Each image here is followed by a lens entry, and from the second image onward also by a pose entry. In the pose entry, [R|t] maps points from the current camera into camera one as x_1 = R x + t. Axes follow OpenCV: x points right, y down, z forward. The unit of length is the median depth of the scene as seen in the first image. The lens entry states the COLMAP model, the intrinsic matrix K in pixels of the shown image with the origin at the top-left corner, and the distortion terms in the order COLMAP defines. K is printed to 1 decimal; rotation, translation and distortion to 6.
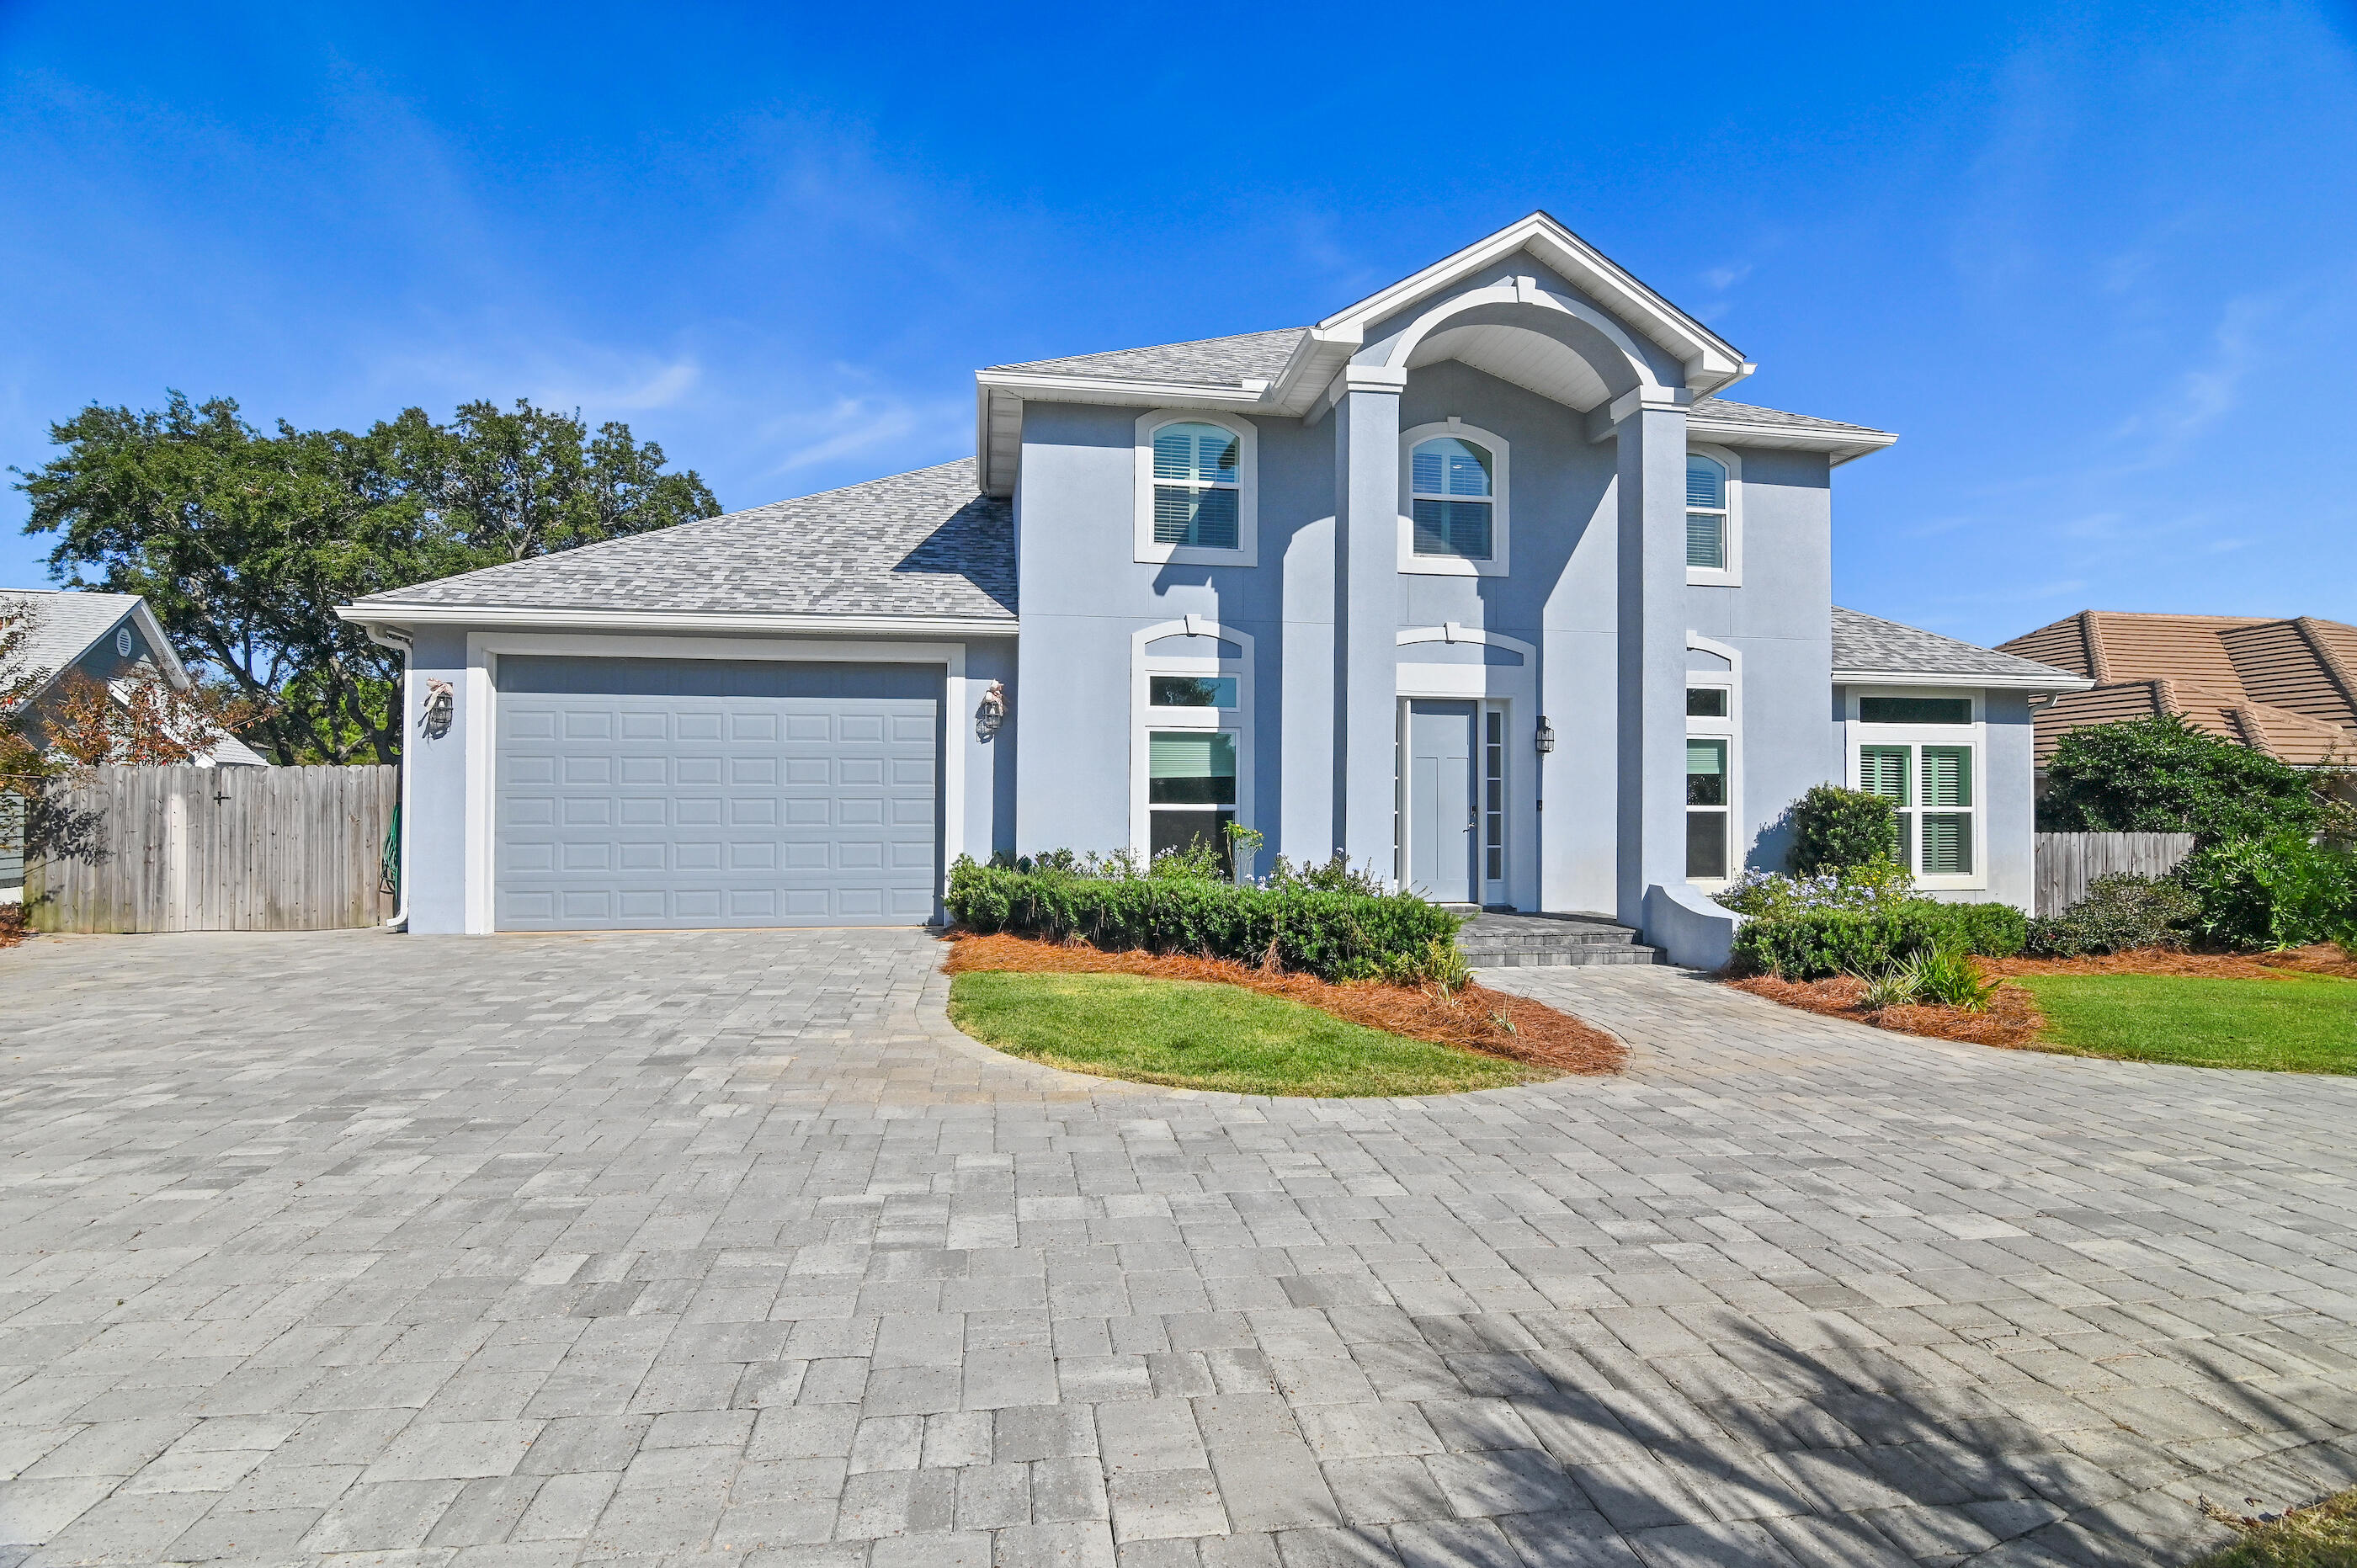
lens RADIAL K [[1151.8, 0, 1185.8], [0, 1151.8, 778.9], [0, 0, 1]] dist [0.004020, 0.002947]
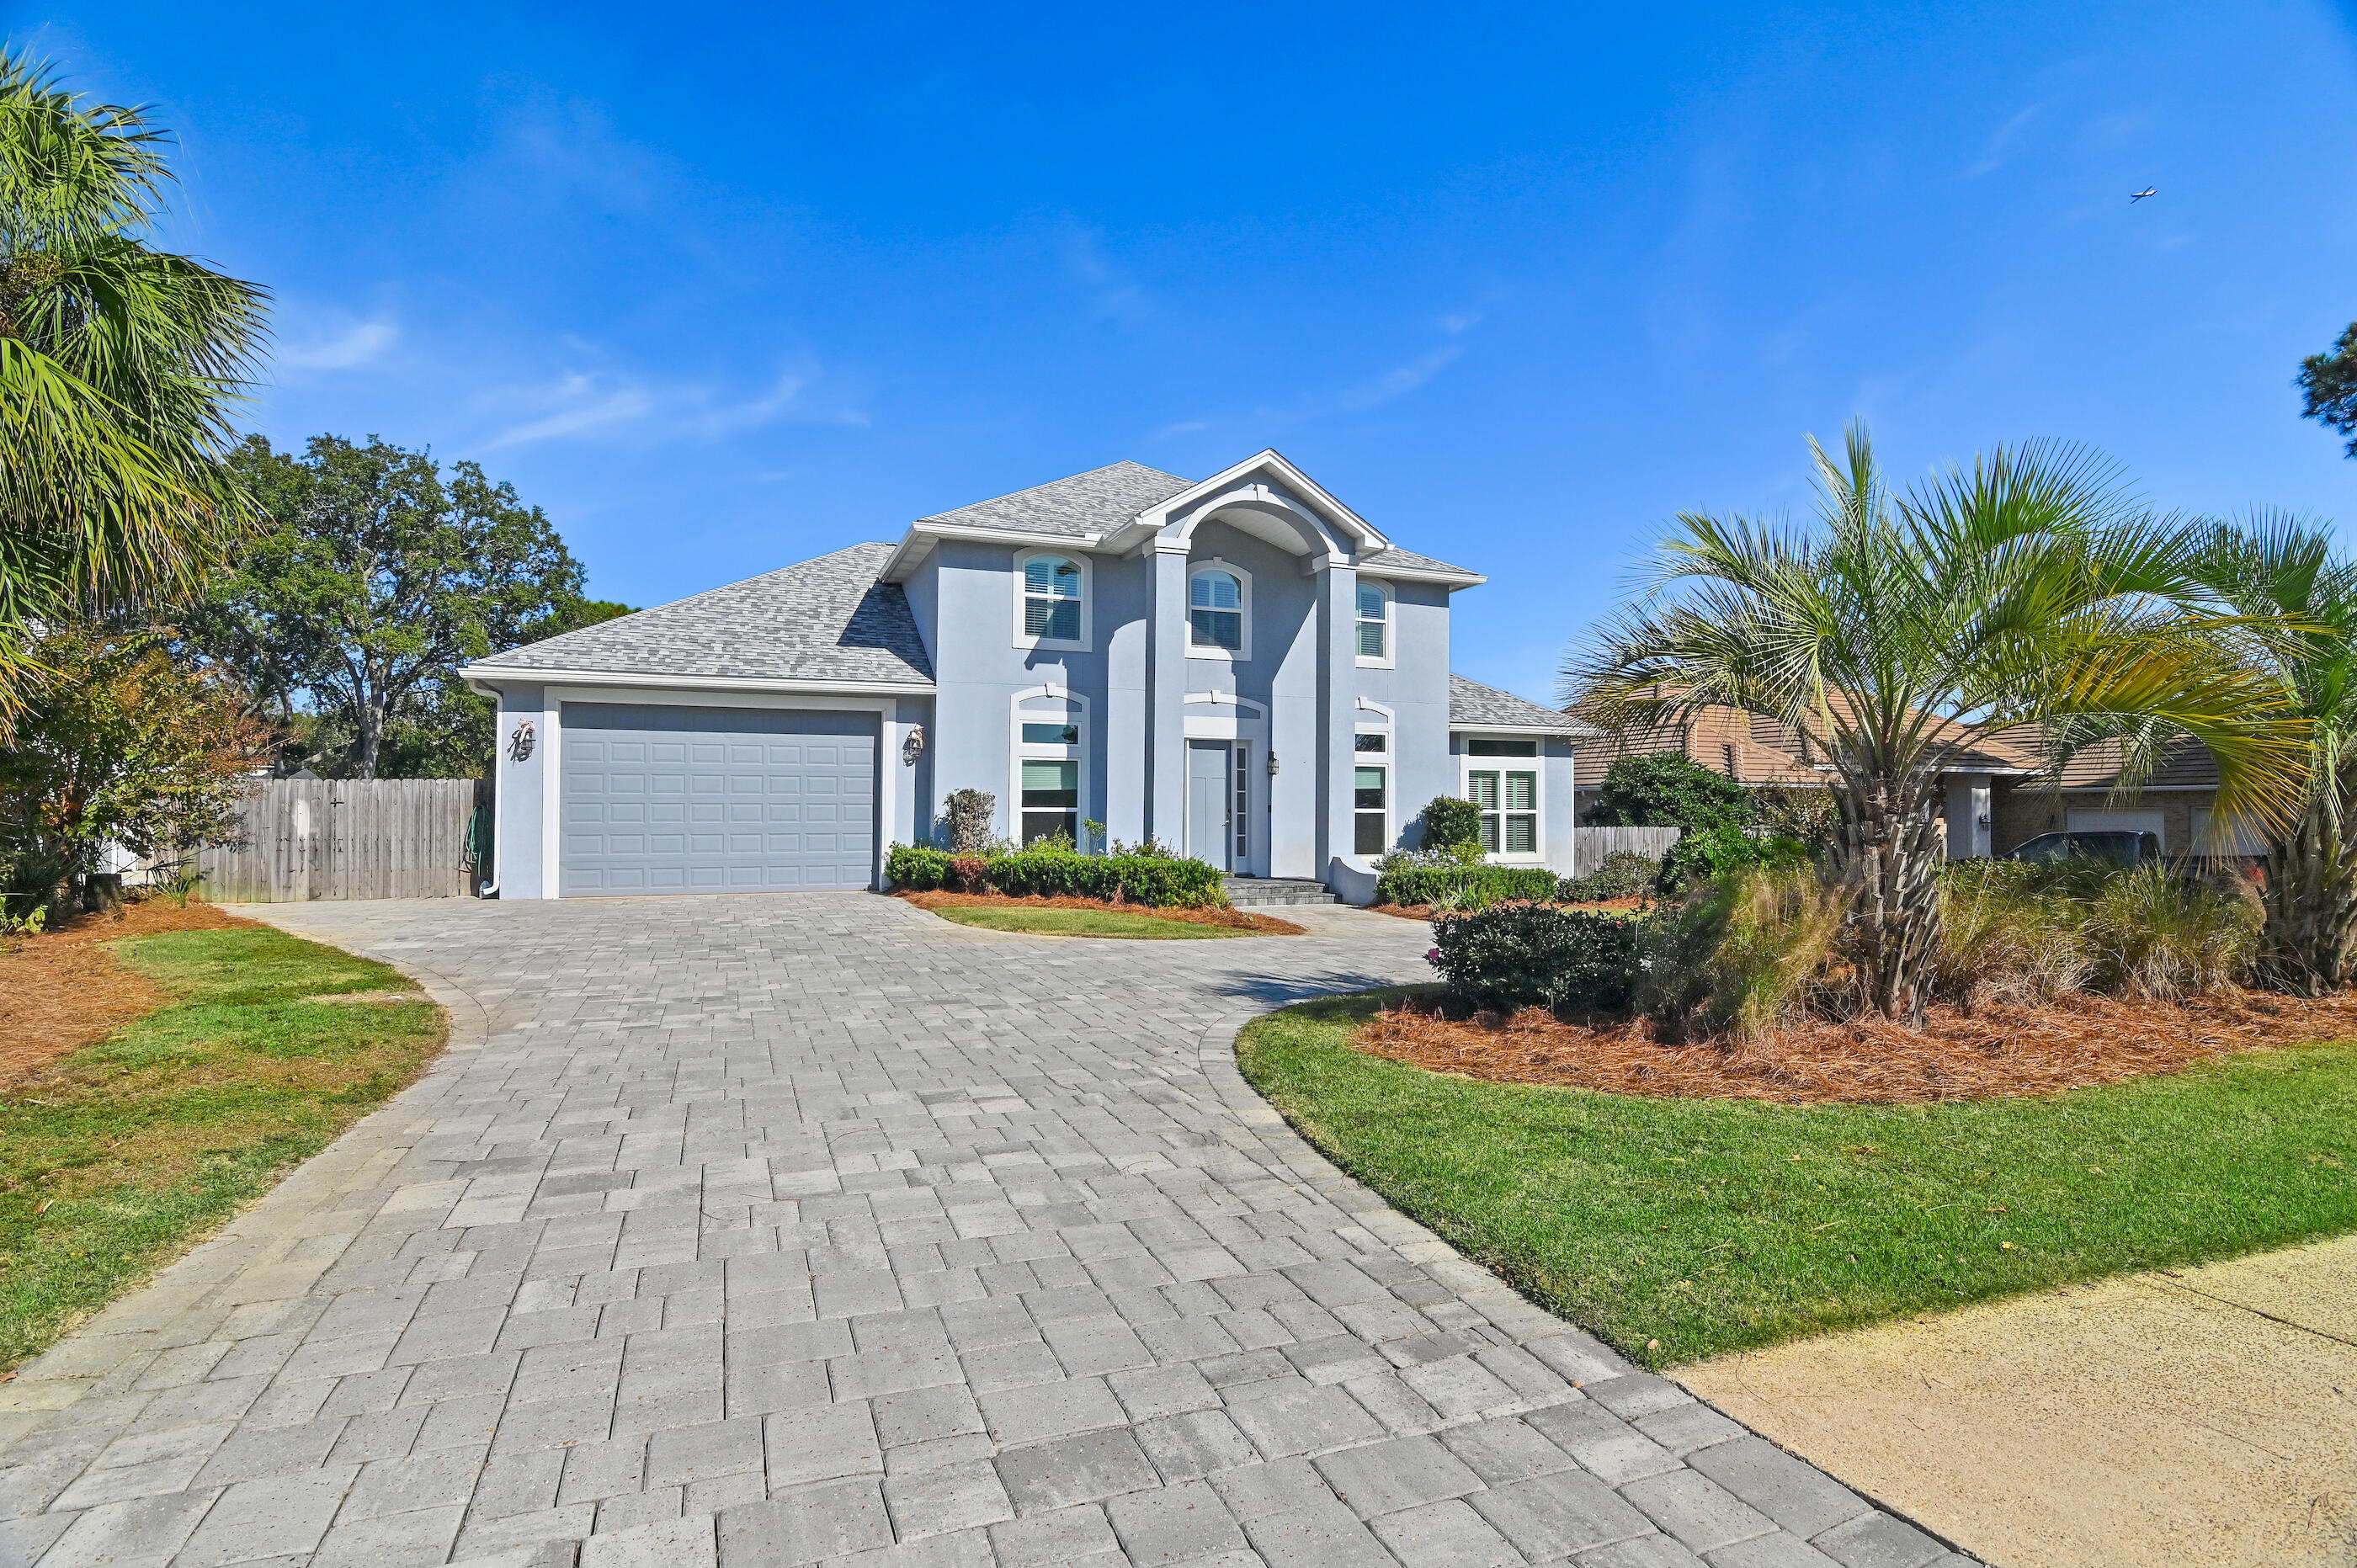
lens RADIAL K [[1151.8, 0, 1173.0], [0, 1151.8, 786.9], [0, 0, 1]] dist [0.004020, 0.002947]
pose [[0.979880, 0.004167, 0.199546, -0.137730], [-0.004728, 0.999986, 0.002337, -0.009878], [-0.199533, -0.003234, 0.979886, -0.519978]]
